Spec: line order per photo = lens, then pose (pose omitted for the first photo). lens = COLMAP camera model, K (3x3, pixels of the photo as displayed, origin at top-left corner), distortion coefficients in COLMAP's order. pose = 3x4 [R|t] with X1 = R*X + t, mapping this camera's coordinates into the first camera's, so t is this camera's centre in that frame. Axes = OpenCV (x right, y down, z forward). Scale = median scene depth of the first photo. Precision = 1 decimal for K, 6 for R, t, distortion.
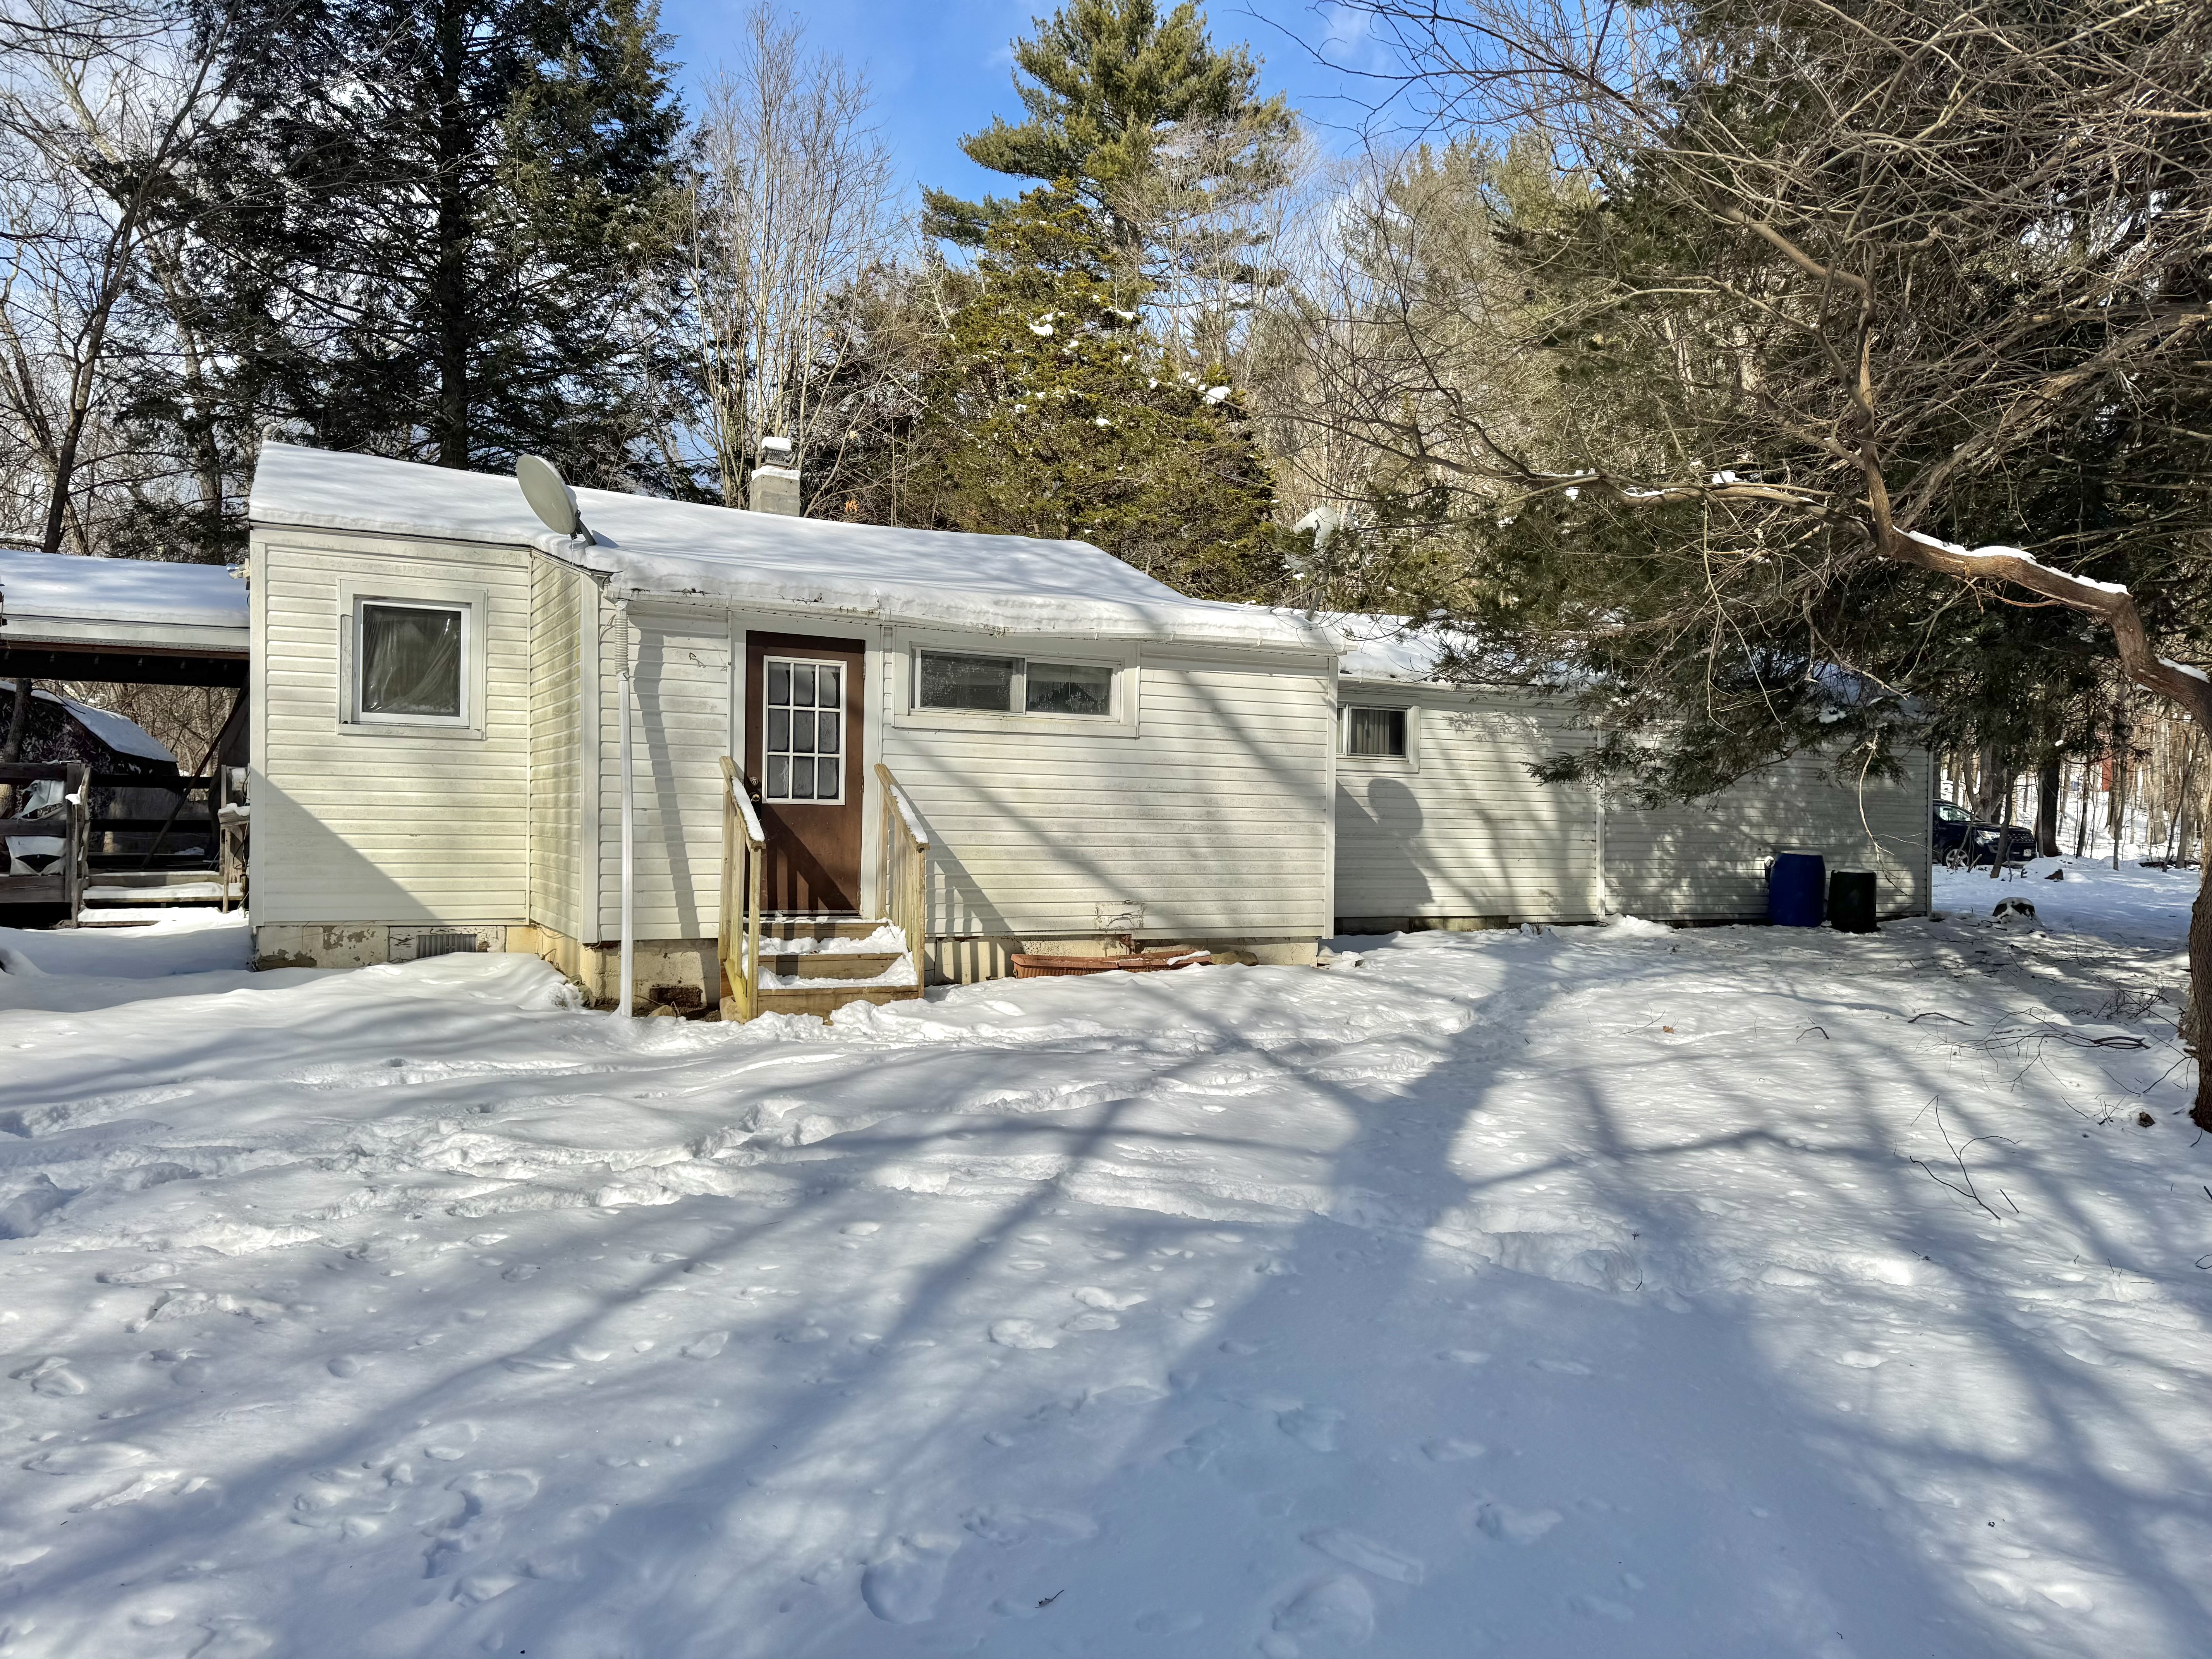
lens RADIAL K [[1545.7, 0, 1106.0], [0, 1545.7, 829.5], [0, 0, 1]] dist [0.095107, -0.117372]
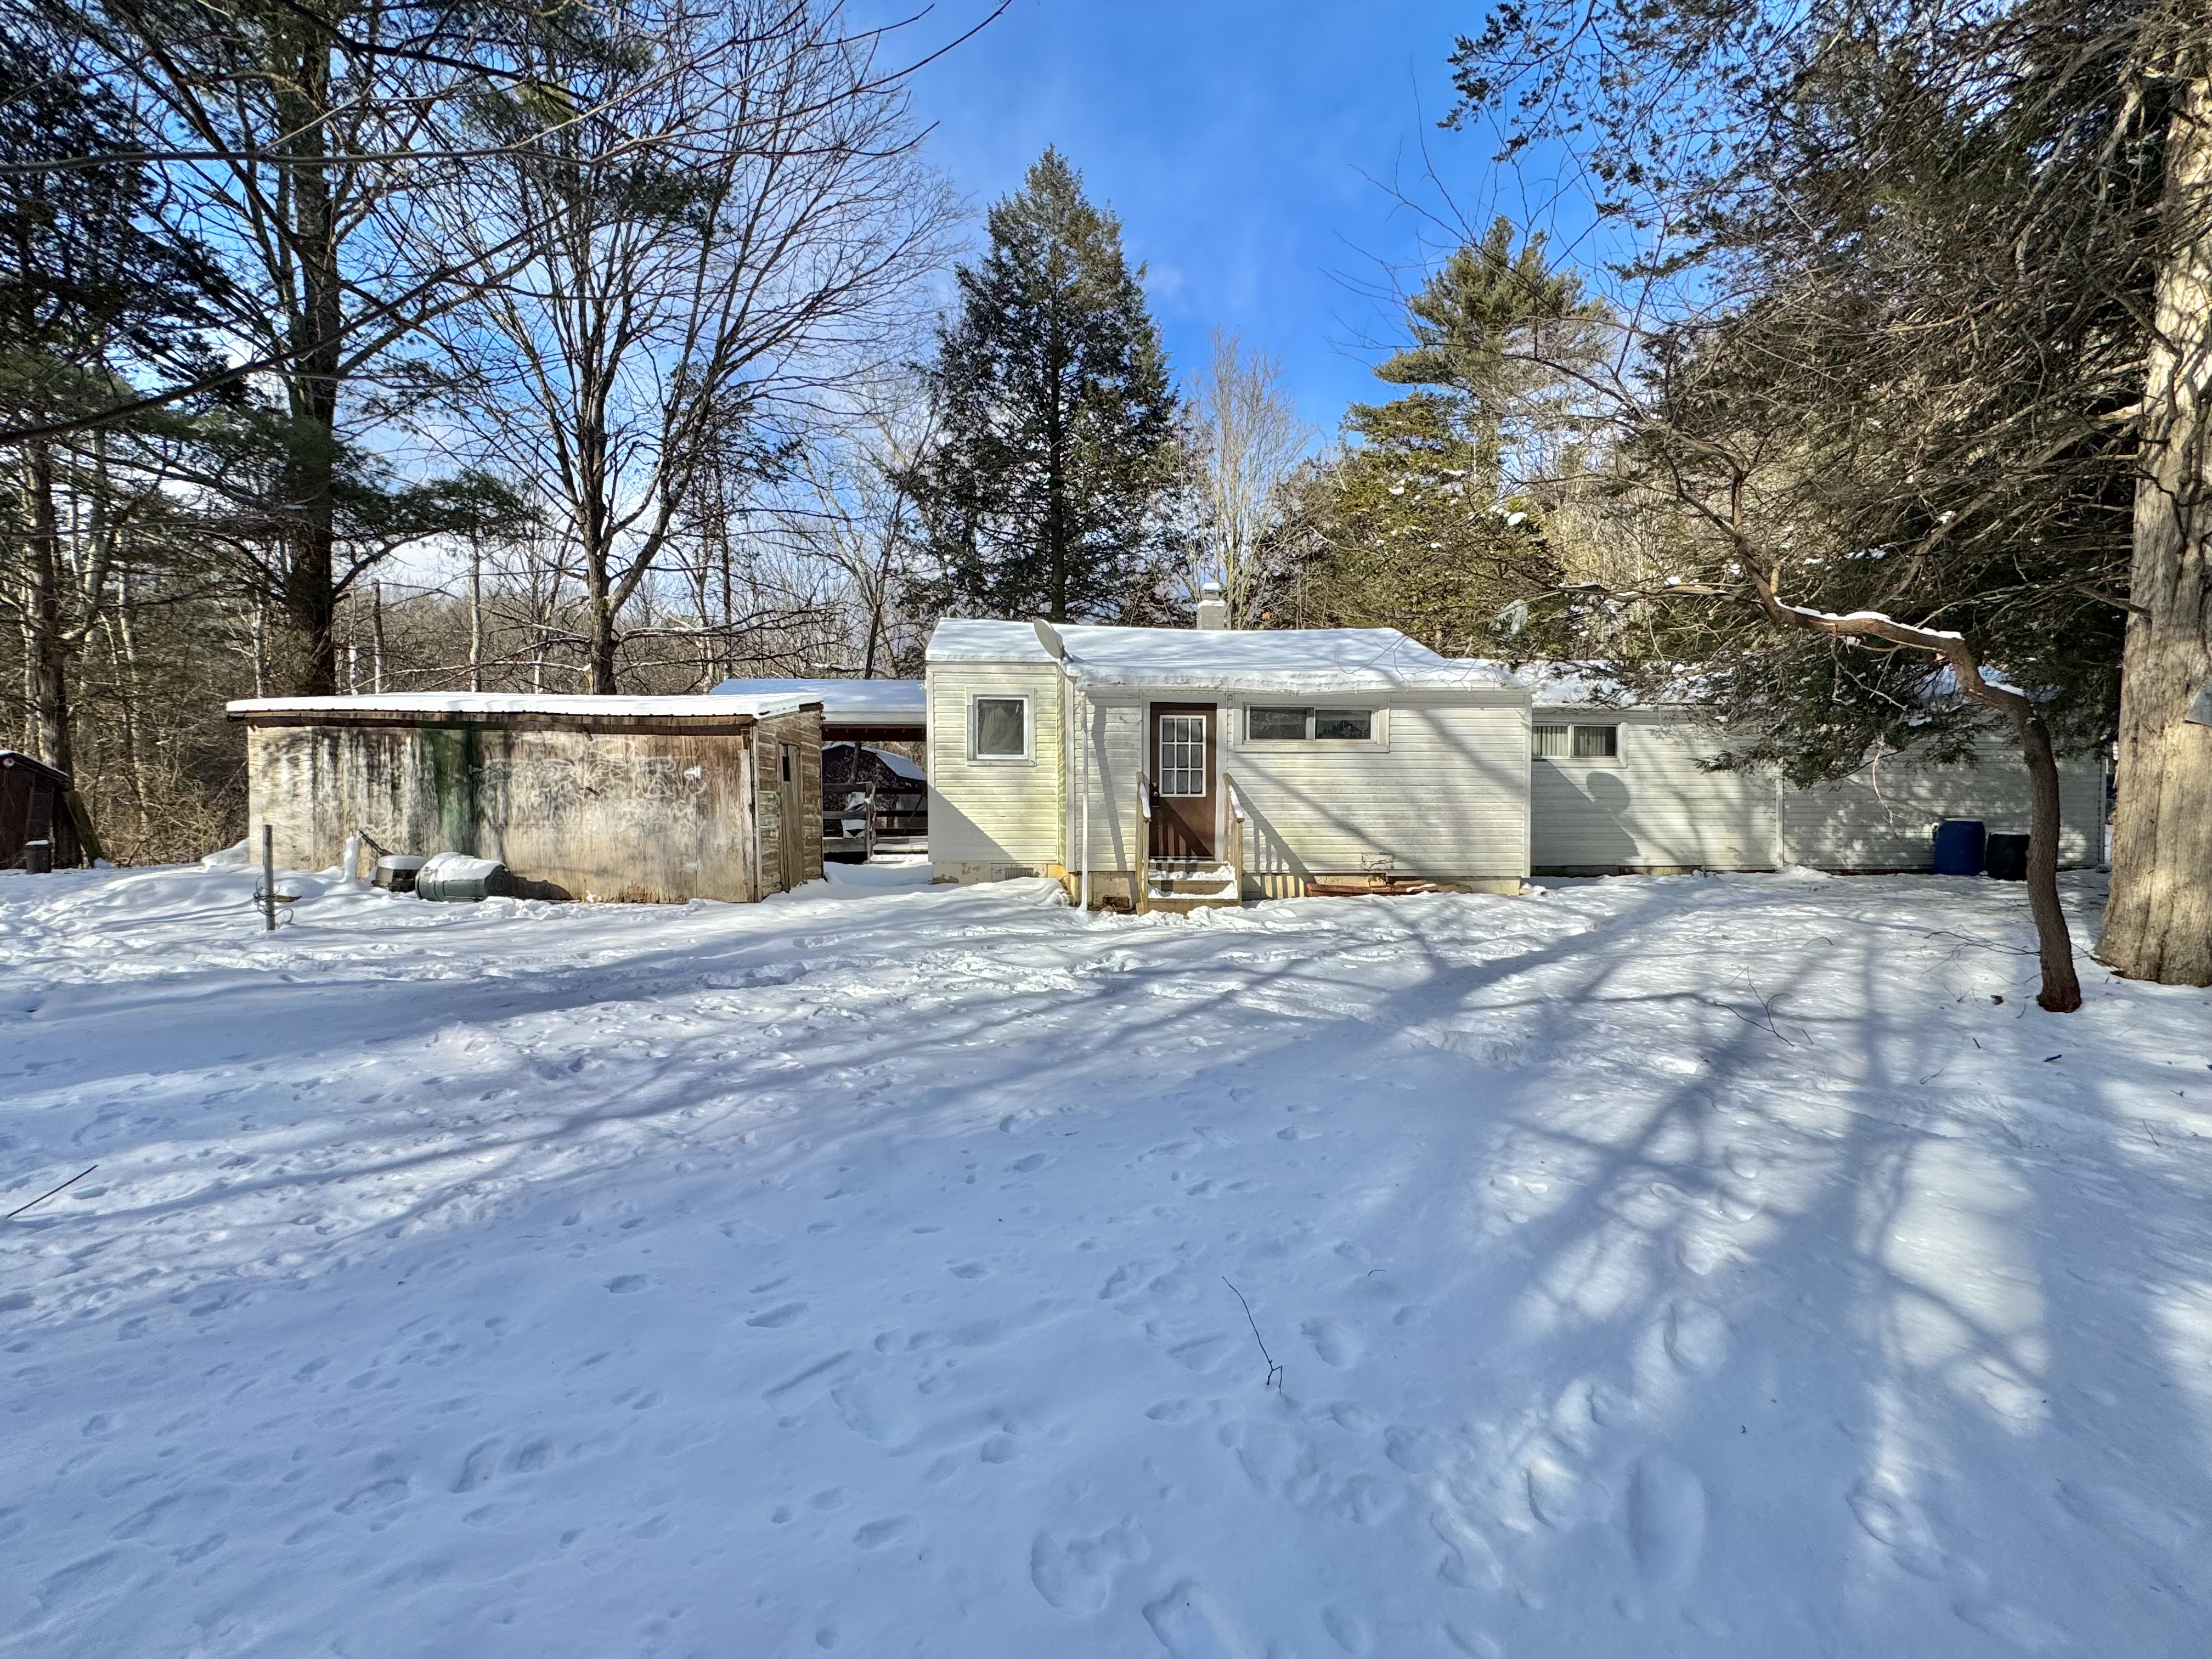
lens RADIAL K [[1003.8, 0, 1106.0], [0, 1003.8, 829.5], [0, 0, 1]] dist [-0.001396, -0.000240]
pose [[0.922234, -0.004981, -0.386600, 0.155965], [0.011313, 0.999837, 0.014105, 0.003454], [0.386467, -0.017382, 0.922139, -0.094402]]
